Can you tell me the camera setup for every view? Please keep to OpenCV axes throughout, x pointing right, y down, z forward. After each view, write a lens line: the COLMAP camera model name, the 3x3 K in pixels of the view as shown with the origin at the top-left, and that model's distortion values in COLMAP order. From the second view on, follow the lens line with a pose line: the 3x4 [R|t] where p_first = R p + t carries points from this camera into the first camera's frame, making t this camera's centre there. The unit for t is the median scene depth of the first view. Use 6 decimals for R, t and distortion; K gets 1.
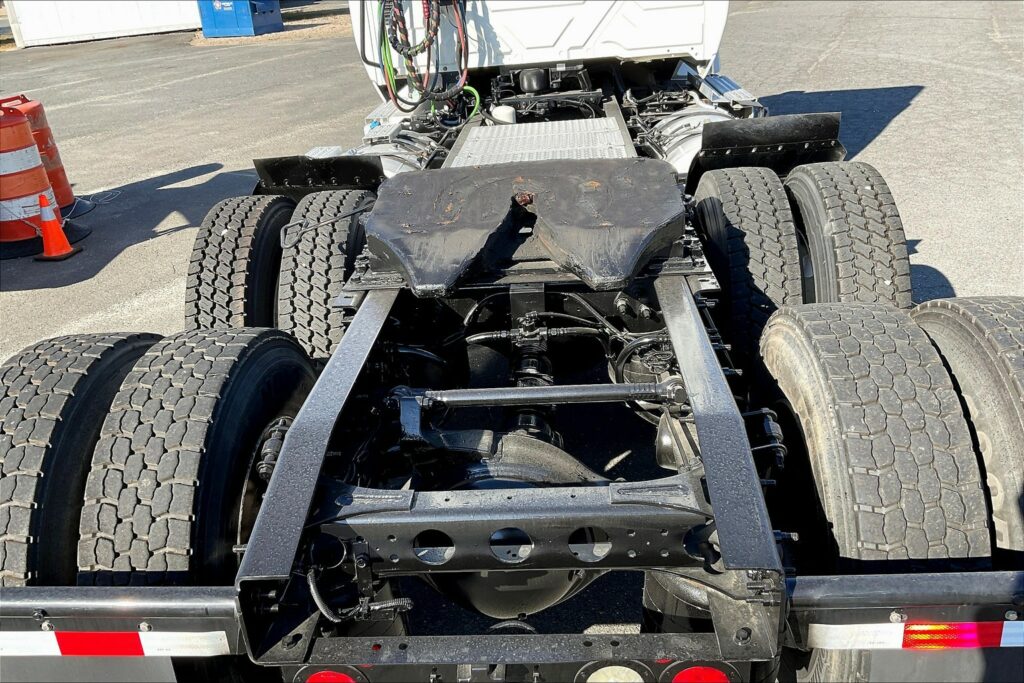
lens RADIAL K [[801.2, 0, 516.1], [0, 801.2, 341.1], [0, 0, 1]] dist [0.053731, -0.097554]
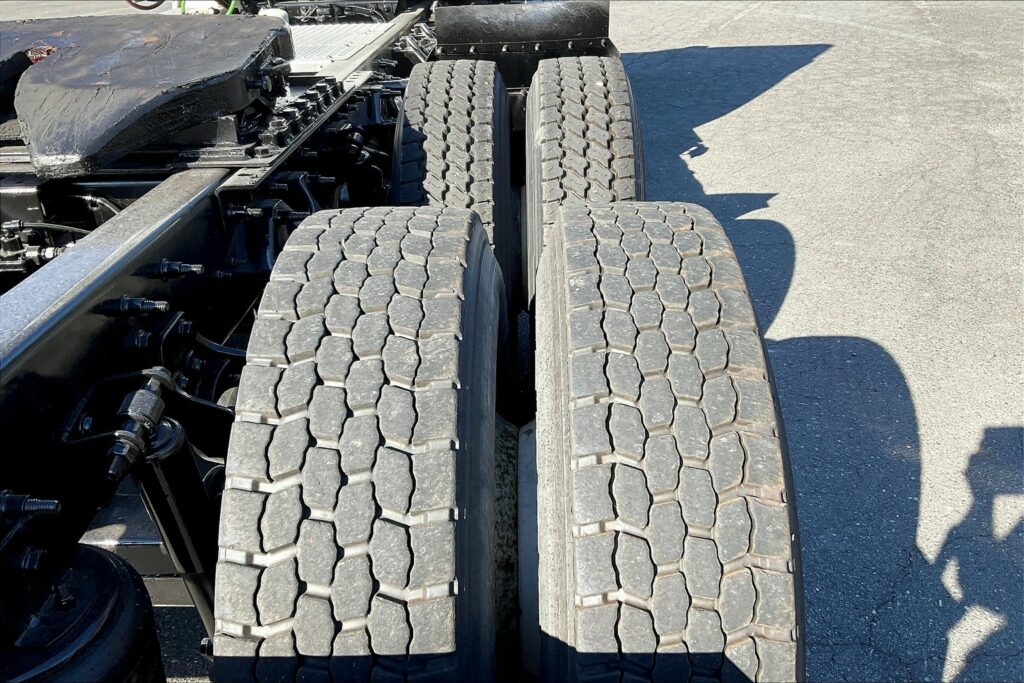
lens RADIAL K [[801.2, 0, 510.9], [0, 801.2, 335.5], [0, 0, 1]] dist [0.053731, -0.097554]
pose [[0.998363, 0.022026, 0.052784, 0.106002], [-0.023419, 0.999390, 0.025924, 0.008156], [-0.052180, -0.027117, 0.998269, 0.084873]]
